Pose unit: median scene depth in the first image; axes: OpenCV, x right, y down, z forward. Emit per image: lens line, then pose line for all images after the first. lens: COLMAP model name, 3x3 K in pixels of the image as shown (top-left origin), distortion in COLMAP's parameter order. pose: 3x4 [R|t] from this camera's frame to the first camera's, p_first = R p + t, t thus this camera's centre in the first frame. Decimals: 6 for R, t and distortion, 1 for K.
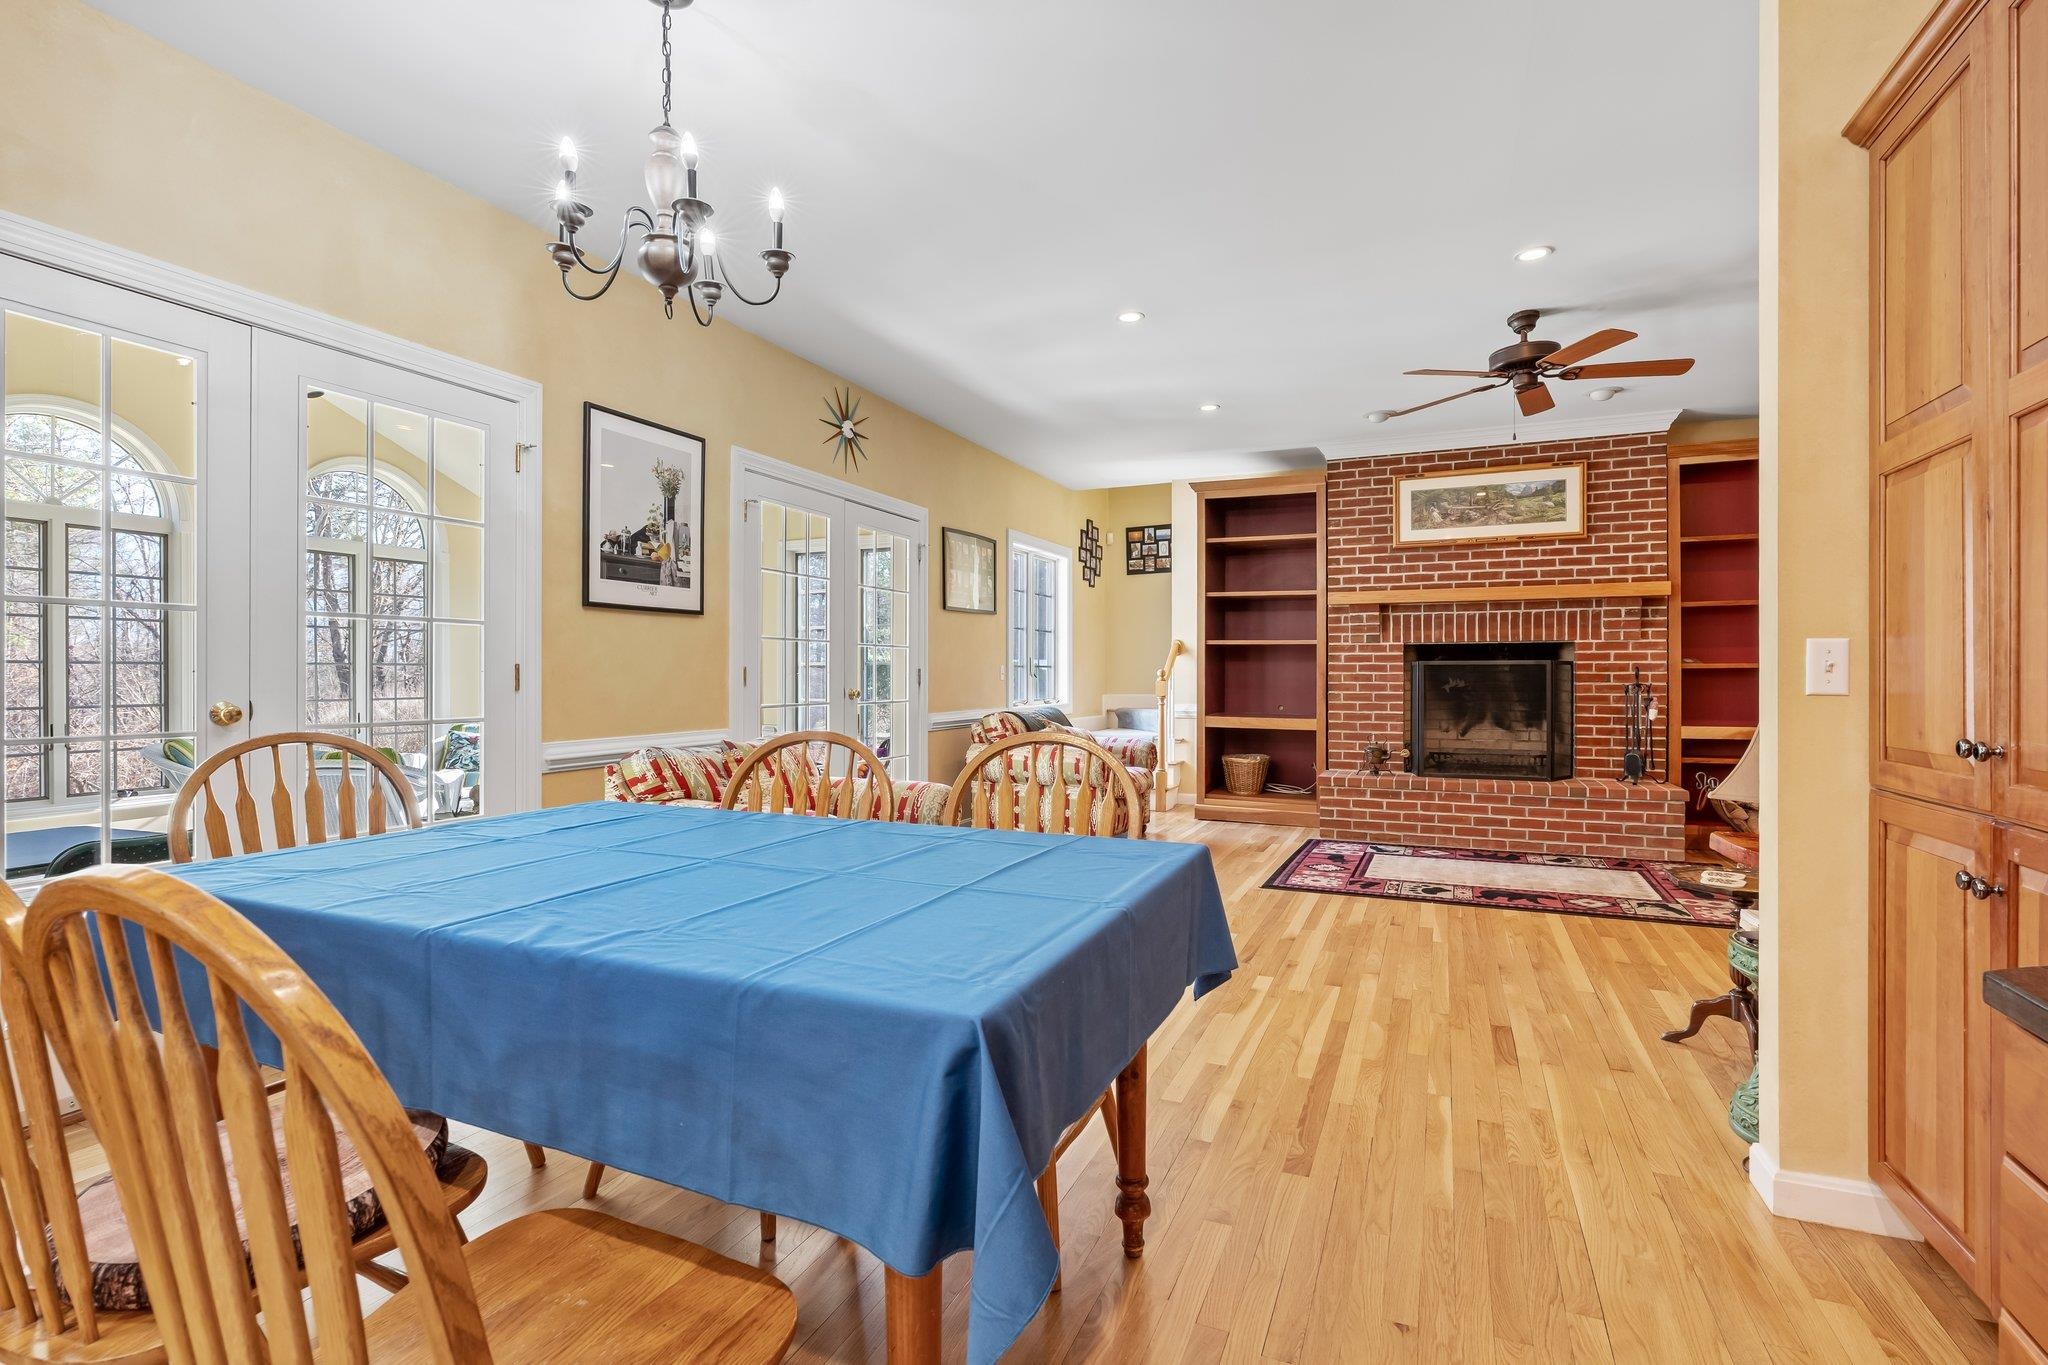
lens RADIAL K [[952.7, 0, 1023.0], [0, 952.7, 673.8], [0, 0, 1]] dist [-0.002163, -0.000055]
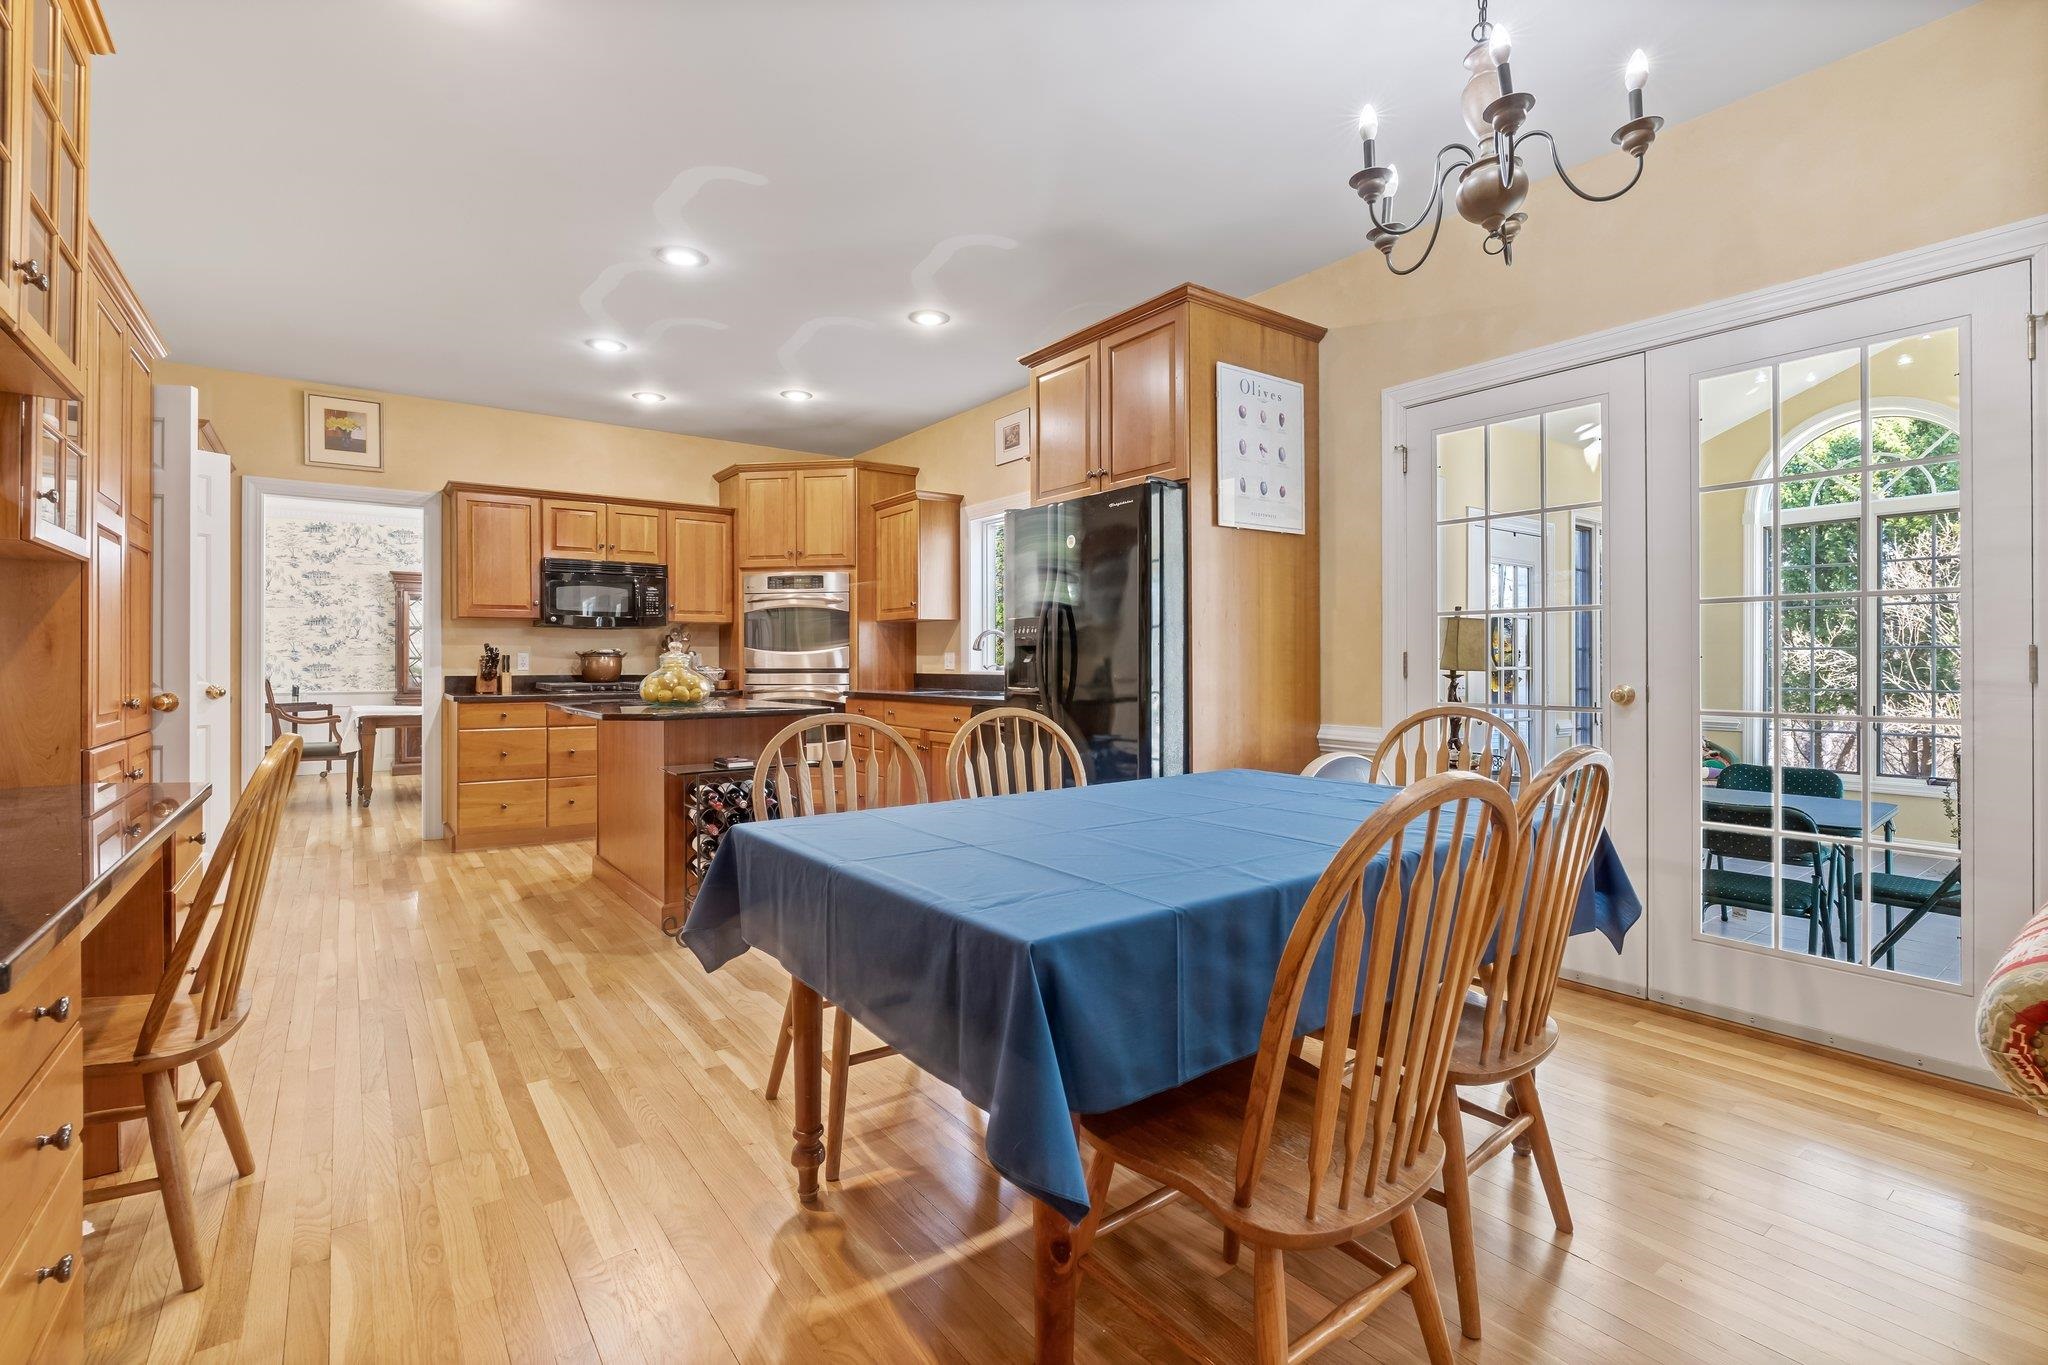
lens RADIAL K [[924.8, 0, 1024.6], [0, 924.8, 660.7], [0, 0, 1]] dist [-0.003316, -0.000104]
pose [[-0.497623, -0.001100, -0.867393, 0.200662], [0.003330, 0.999989, -0.003178, 0.000403], [0.867387, -0.004470, -0.497614, 0.366799]]
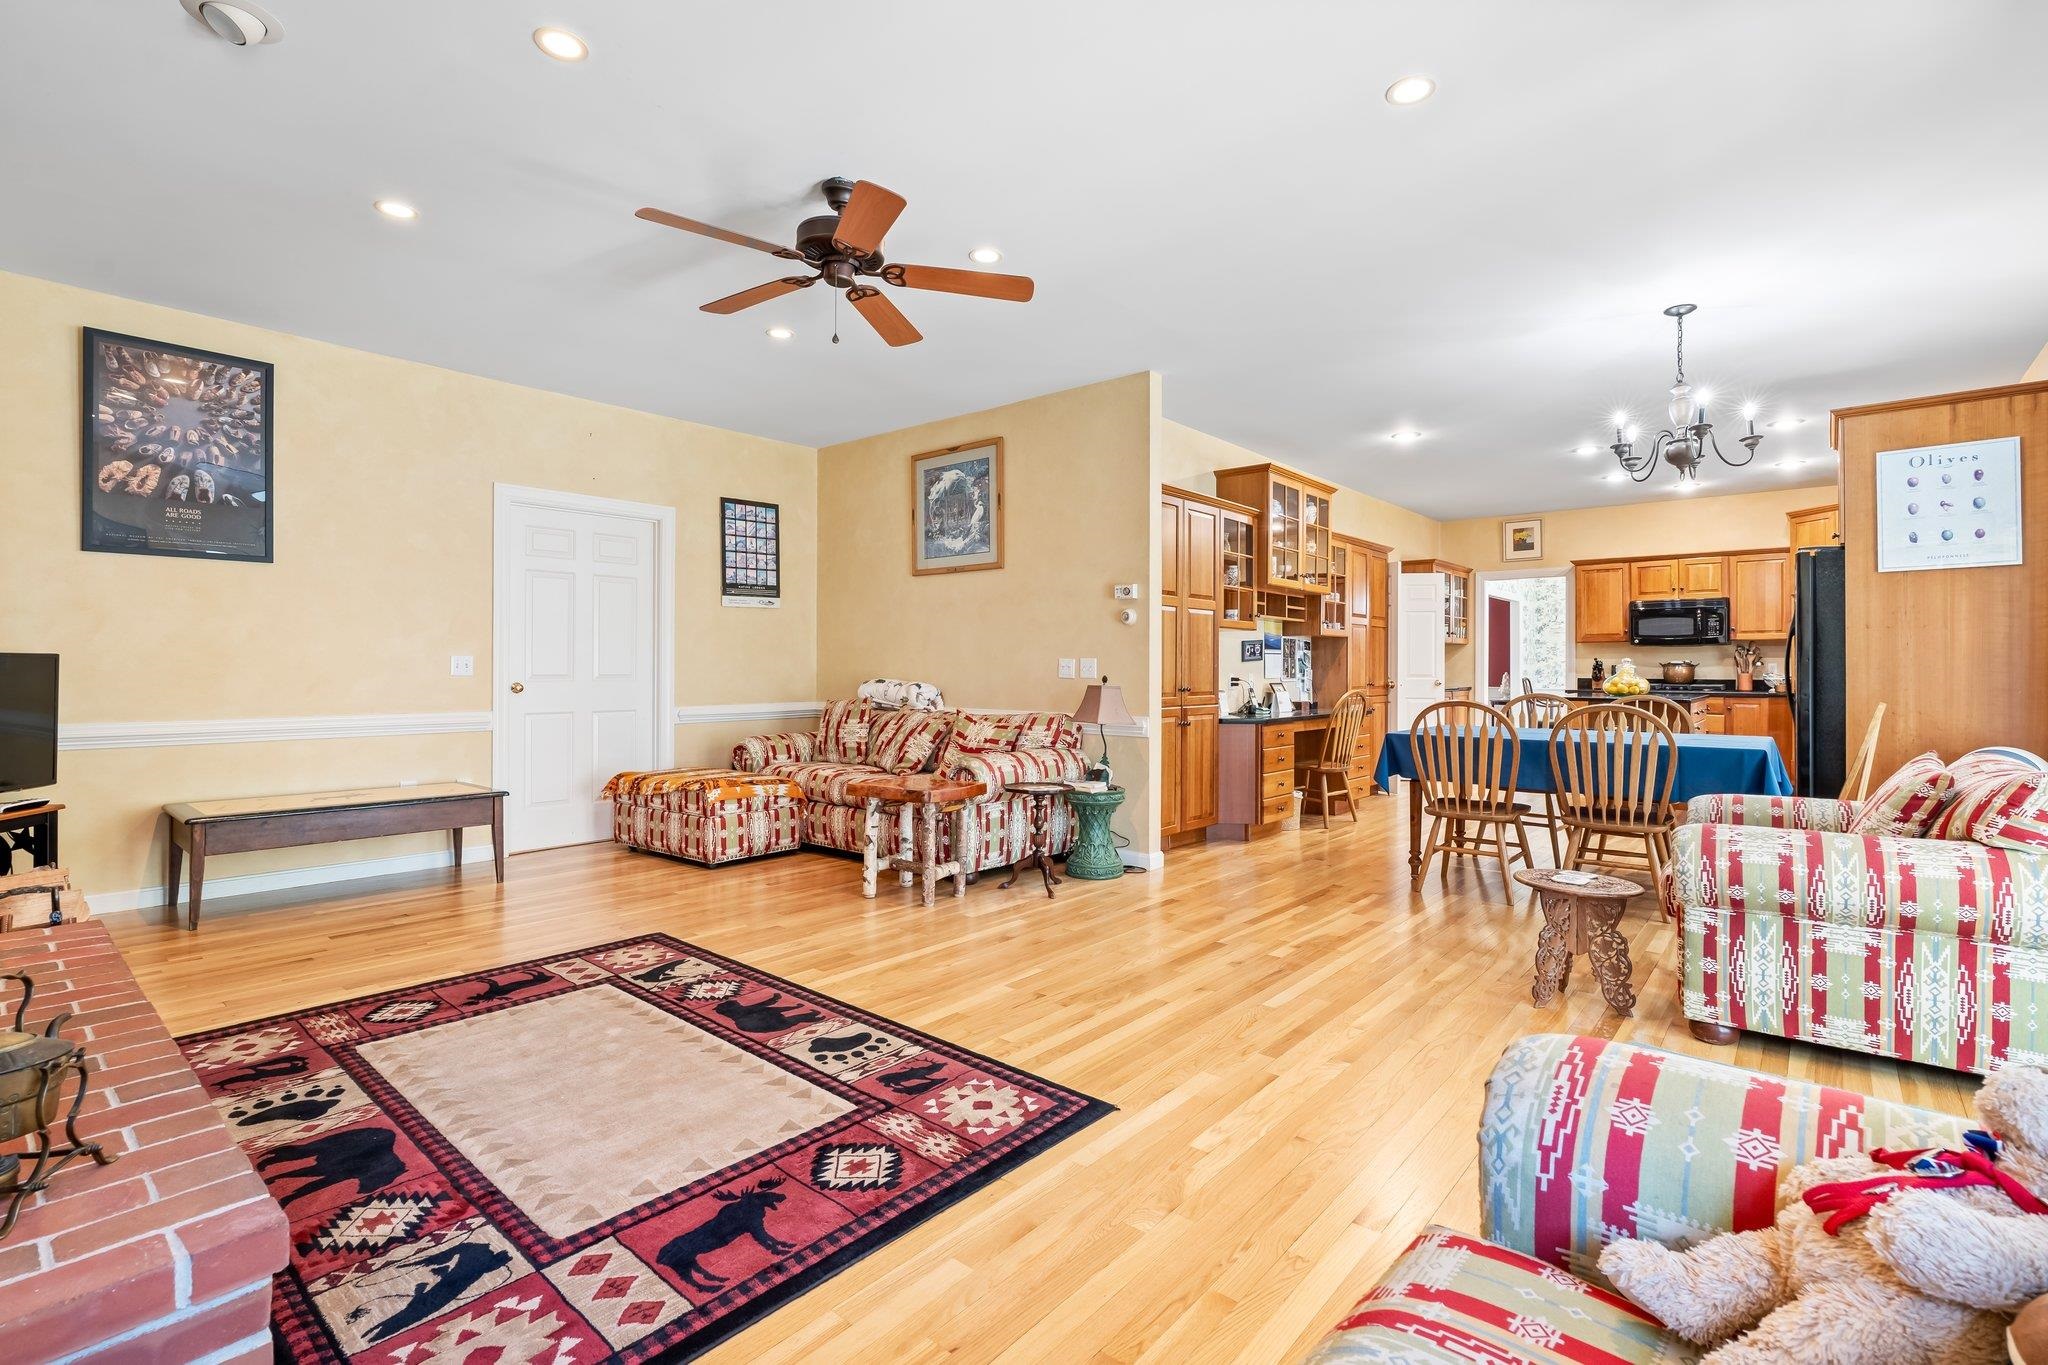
lens RADIAL K [[937.3, 0, 1024.4], [0, 937.3, 667.1], [0, 0, 1]] dist [-0.006317, 0.000843]
pose [[-0.957690, -0.002811, 0.287787, 0.117501], [-0.003761, 0.999989, -0.002747, 0.000607], [-0.287776, -0.003713, -0.957690, 1.091847]]
